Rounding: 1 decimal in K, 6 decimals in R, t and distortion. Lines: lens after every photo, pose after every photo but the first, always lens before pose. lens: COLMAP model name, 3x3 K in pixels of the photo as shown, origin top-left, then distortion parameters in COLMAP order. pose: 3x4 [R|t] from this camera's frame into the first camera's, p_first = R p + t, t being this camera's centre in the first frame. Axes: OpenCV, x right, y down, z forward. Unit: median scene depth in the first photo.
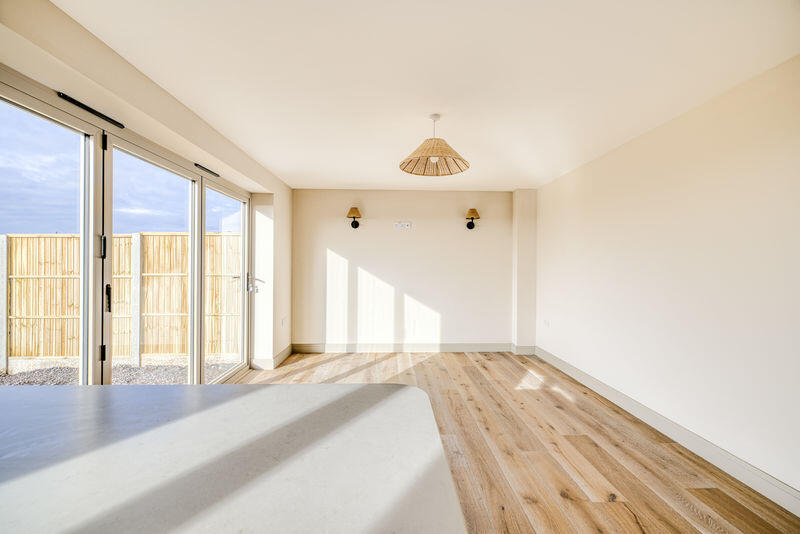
lens RADIAL K [[348.0, 0, 405.8], [0, 348.0, 264.0], [0, 0, 1]] dist [-0.000273, 0.000090]
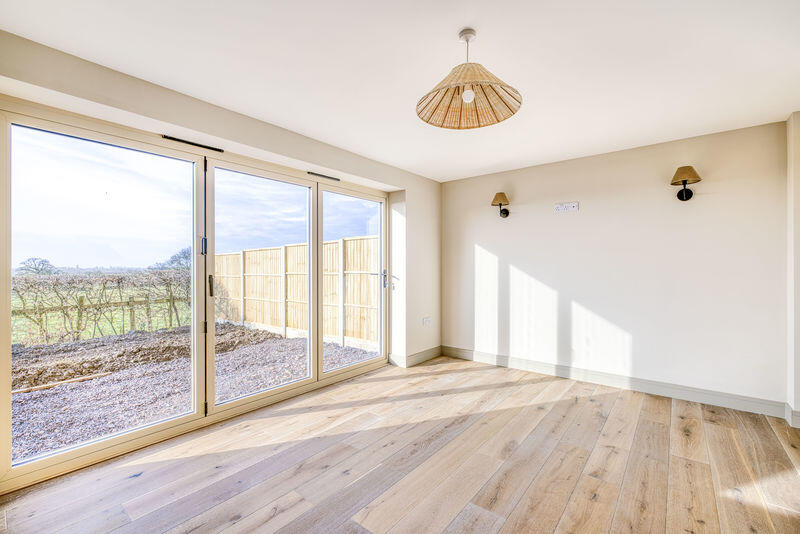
lens RADIAL K [[349.5, 0, 400.0], [0, 349.5, 267.0], [0, 0, 1]] dist [-0.001326, -0.000234]
pose [[0.748650, -0.005583, -0.662942, 0.236197], [0.006519, 0.999978, -0.001060, 0.015457], [0.662934, -0.003528, 0.748670, 0.220429]]
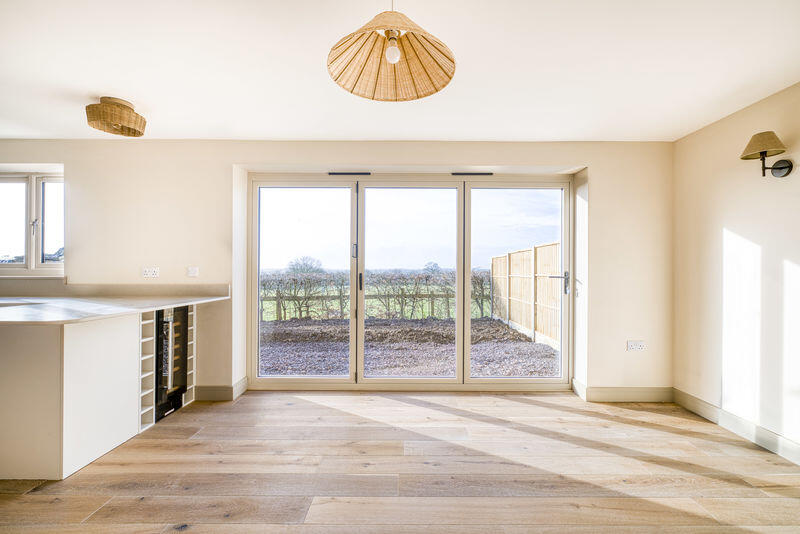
lens RADIAL K [[345.4, 0, 404.5], [0, 345.4, 268.8], [0, 0, 1]] dist [-0.010223, -0.000058]
pose [[-0.048298, -0.004166, -0.998824, 0.338553], [-0.003854, 0.999985, -0.003984, 0.019113], [0.998826, 0.003657, -0.048313, 0.572066]]
